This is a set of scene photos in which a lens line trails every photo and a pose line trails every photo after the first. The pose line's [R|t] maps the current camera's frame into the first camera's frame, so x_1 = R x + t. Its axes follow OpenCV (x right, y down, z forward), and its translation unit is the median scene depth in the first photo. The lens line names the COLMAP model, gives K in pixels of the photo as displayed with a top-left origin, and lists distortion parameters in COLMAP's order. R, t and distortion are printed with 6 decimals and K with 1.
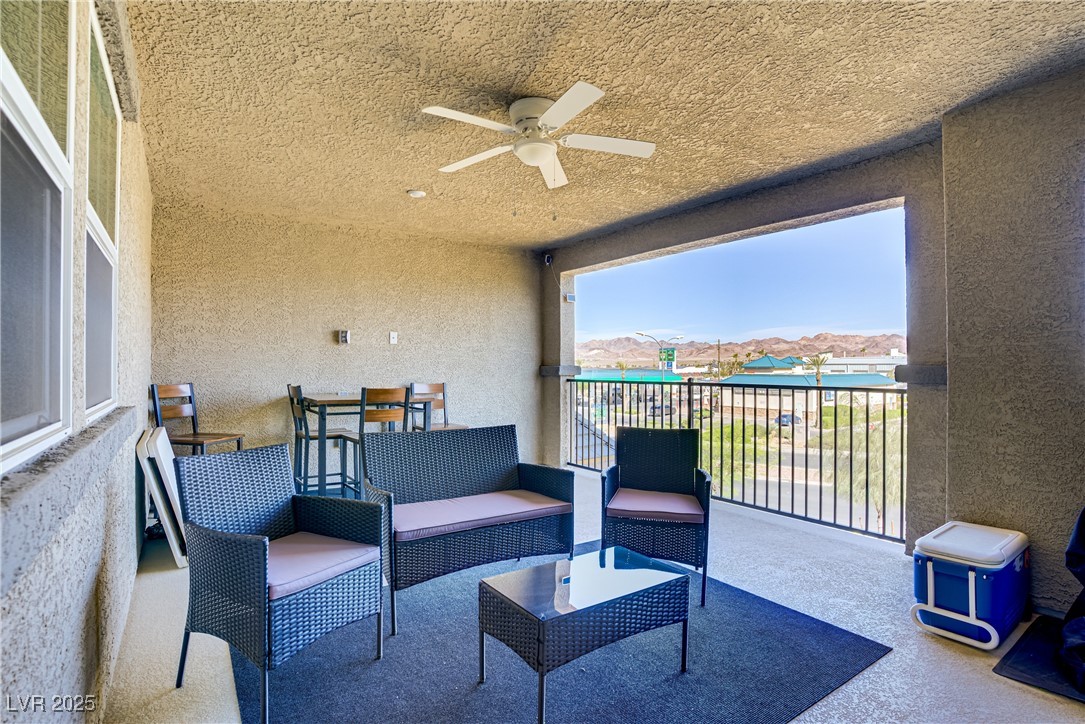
lens RADIAL K [[531.6, 0, 545.7], [0, 531.6, 364.6], [0, 0, 1]] dist [-0.066248, 0.027094]
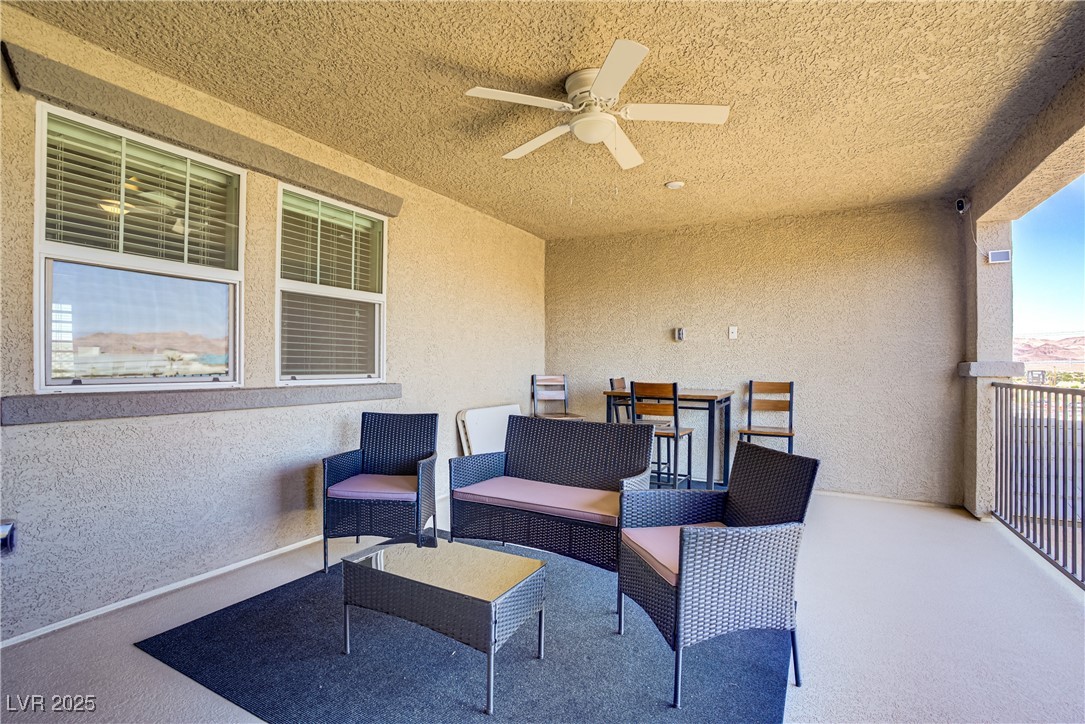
lens RADIAL K [[531.6, 0, 536.5], [0, 531.6, 363.3], [0, 0, 1]] dist [-0.066248, 0.027094]
pose [[0.453716, -0.000157, -0.891146, 0.396700], [-0.003281, 0.999993, -0.001846, 0.007358], [0.891140, 0.003761, 0.453712, 0.257026]]
